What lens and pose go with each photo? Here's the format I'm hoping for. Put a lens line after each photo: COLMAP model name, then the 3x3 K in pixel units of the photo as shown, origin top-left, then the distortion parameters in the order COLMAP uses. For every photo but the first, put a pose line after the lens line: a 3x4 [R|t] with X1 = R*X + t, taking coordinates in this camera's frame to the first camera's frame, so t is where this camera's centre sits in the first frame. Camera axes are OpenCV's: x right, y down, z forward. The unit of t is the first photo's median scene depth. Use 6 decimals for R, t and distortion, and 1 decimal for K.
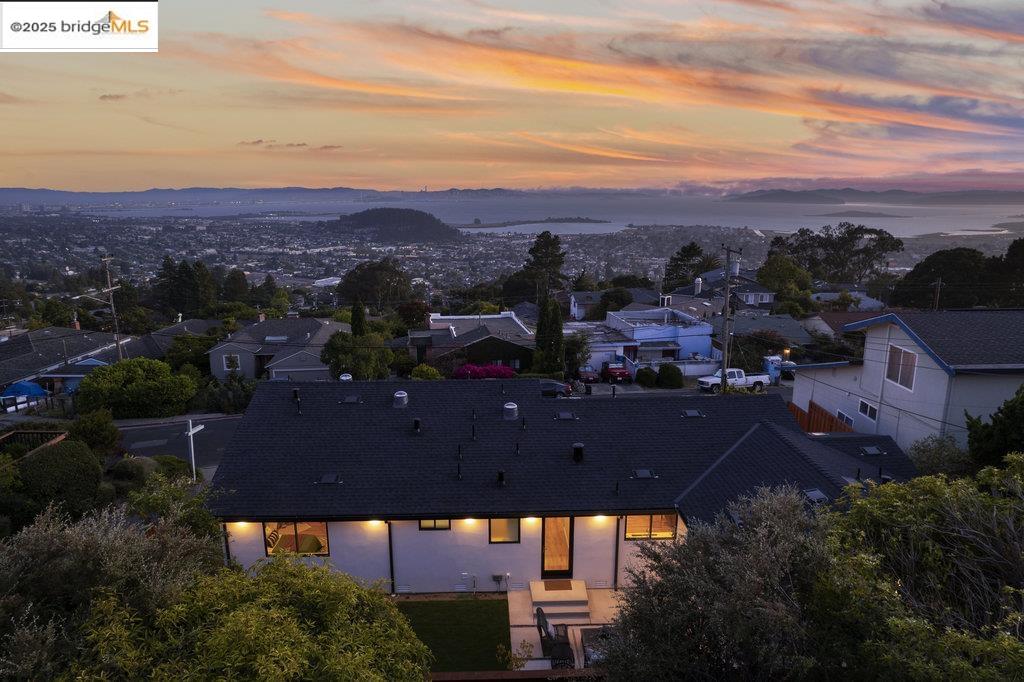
lens RADIAL K [[655.1, 0, 514.5], [0, 655.1, 341.1], [0, 0, 1]] dist [-0.078559, 0.072115]
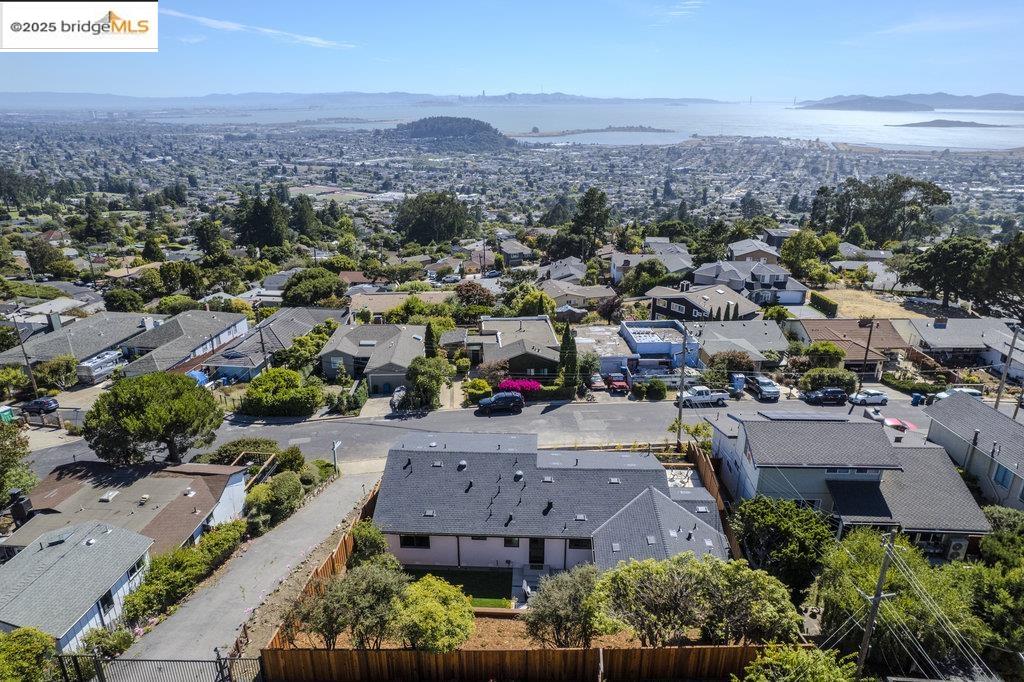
lens RADIAL K [[655.1, 0, 514.5], [0, 655.1, 341.1], [0, 0, 1]] dist [-0.078559, 0.072115]
pose [[0.996203, 0.030167, -0.081662, 0.011781], [-0.018772, 0.990411, 0.136871, -0.051894], [0.085008, -0.134818, 0.987217, -0.080691]]
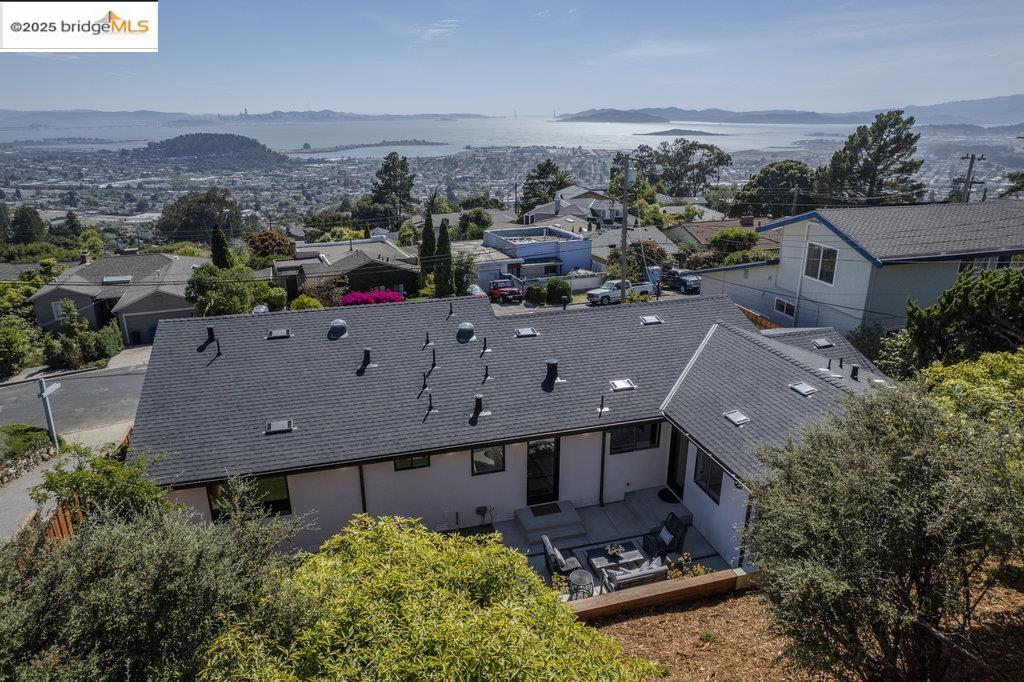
lens RADIAL K [[655.1, 0, 514.5], [0, 655.1, 341.1], [0, 0, 1]] dist [-0.078559, 0.072115]
pose [[0.970545, -0.081379, 0.226759, -0.014059], [0.055277, 0.991333, 0.119180, 0.001461], [-0.234492, -0.103135, 0.966632, 0.009588]]
